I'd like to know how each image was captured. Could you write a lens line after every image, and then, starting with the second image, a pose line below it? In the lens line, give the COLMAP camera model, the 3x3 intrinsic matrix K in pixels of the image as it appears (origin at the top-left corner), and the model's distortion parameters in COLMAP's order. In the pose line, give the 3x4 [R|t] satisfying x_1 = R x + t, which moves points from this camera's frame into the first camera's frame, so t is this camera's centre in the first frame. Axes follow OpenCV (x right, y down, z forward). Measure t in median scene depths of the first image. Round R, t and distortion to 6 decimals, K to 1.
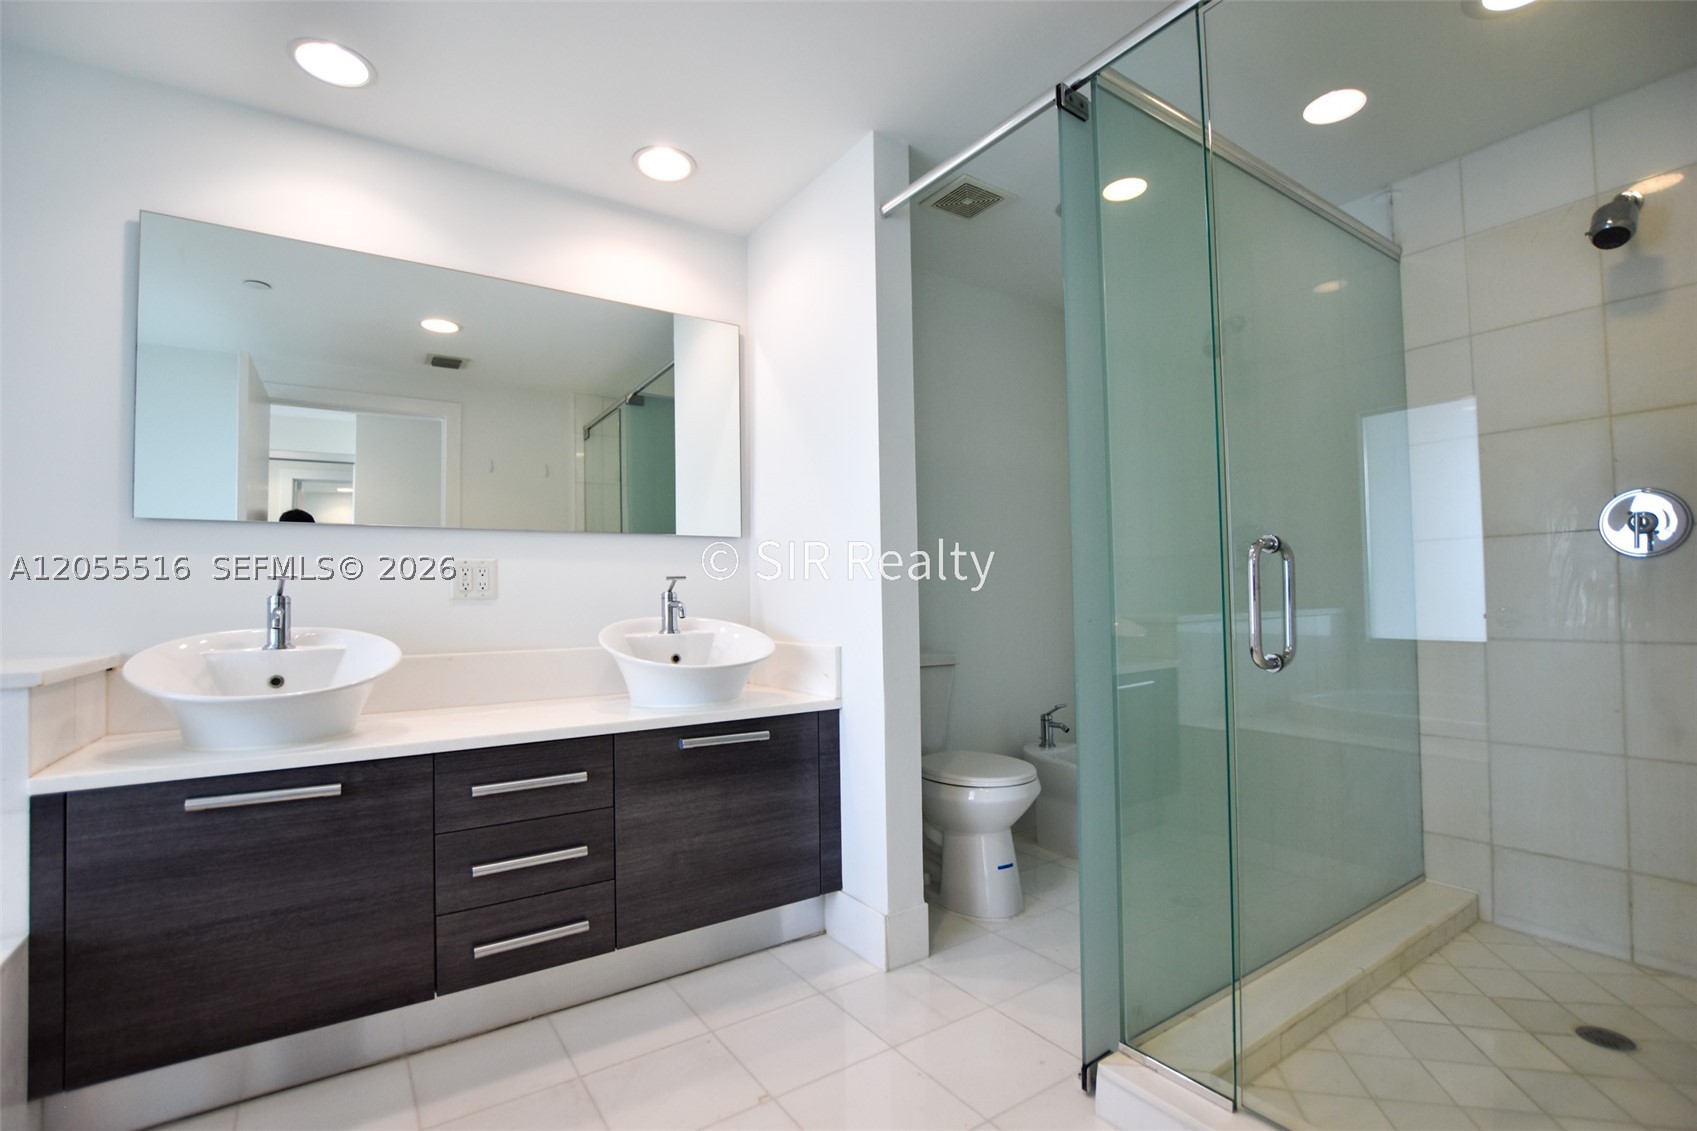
lens RADIAL K [[763.5, 0, 848.5], [0, 763.5, 565.5], [0, 0, 1]] dist [-0.000261, 0.001103]
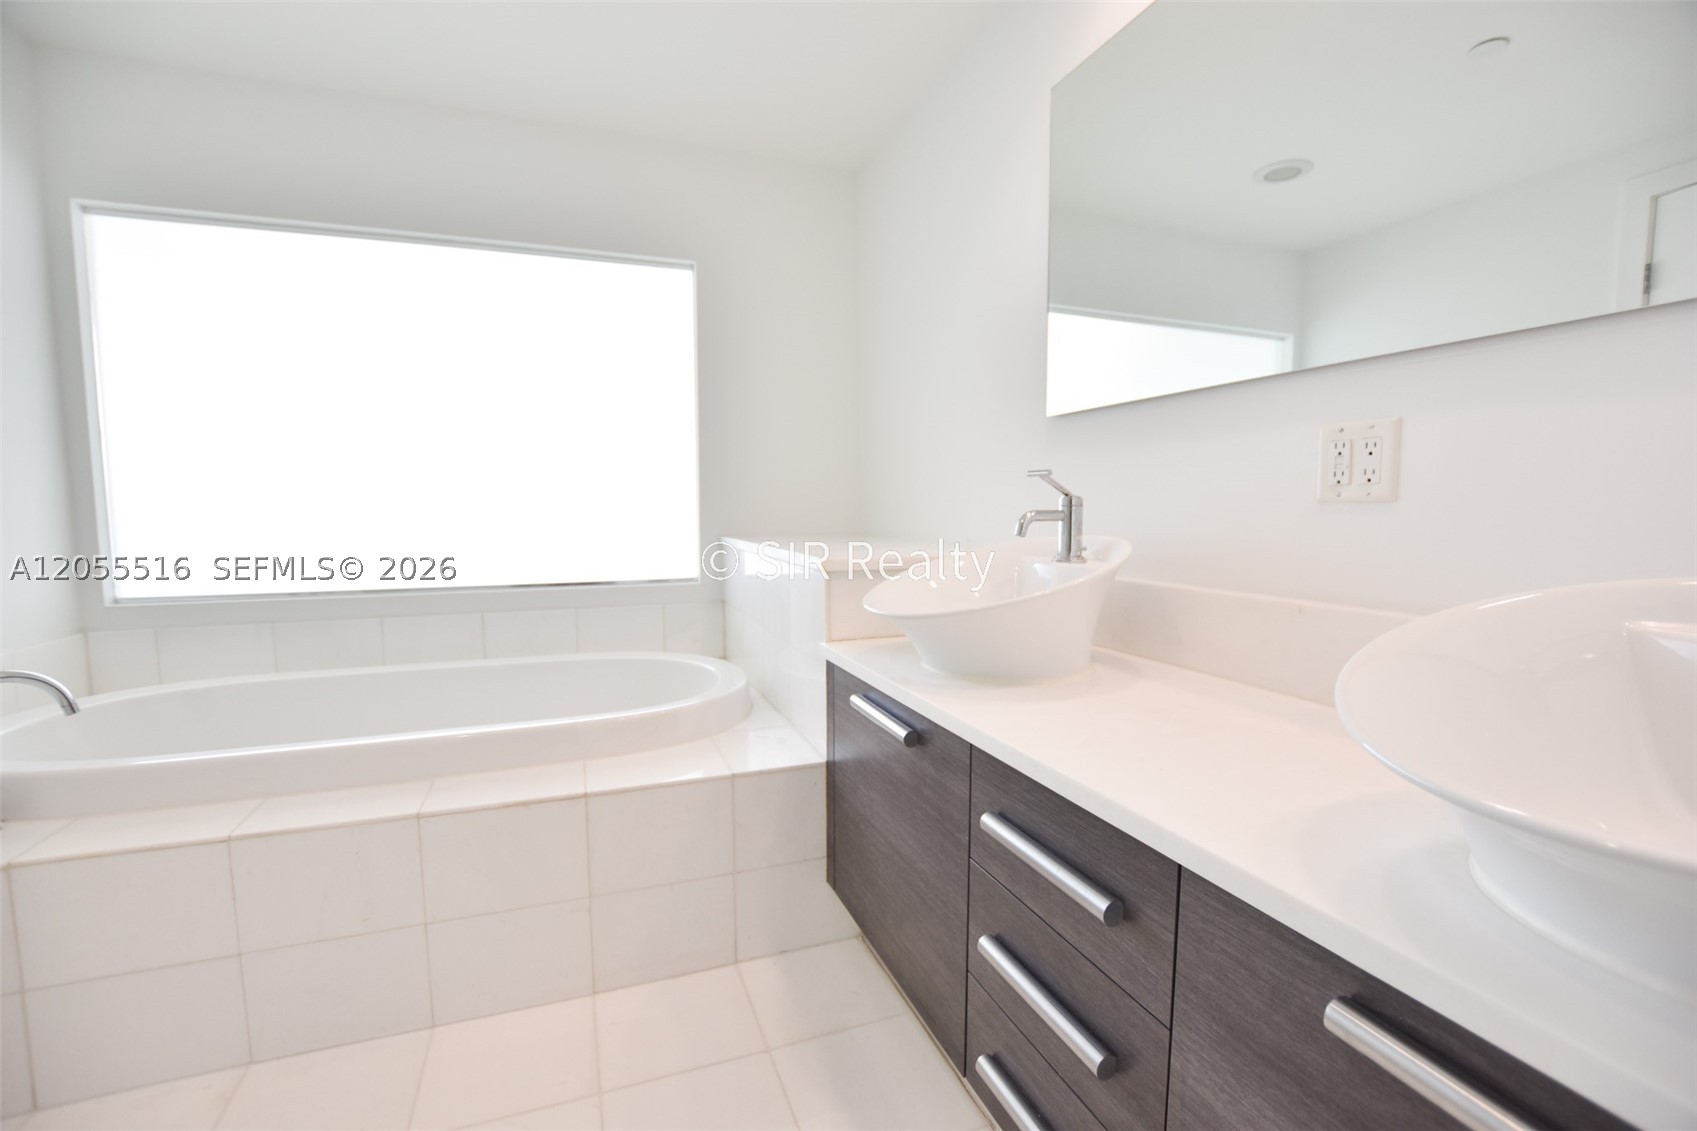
lens RADIAL K [[764.6, 0, 848.5], [0, 764.6, 565.5], [0, 0, 1]] dist [0.000513, -0.000312]
pose [[-0.238329, 0.092092, -0.966808, 0.088740], [0.041014, 0.995560, 0.084721, 0.031419], [0.970318, -0.019462, -0.241048, 0.864688]]
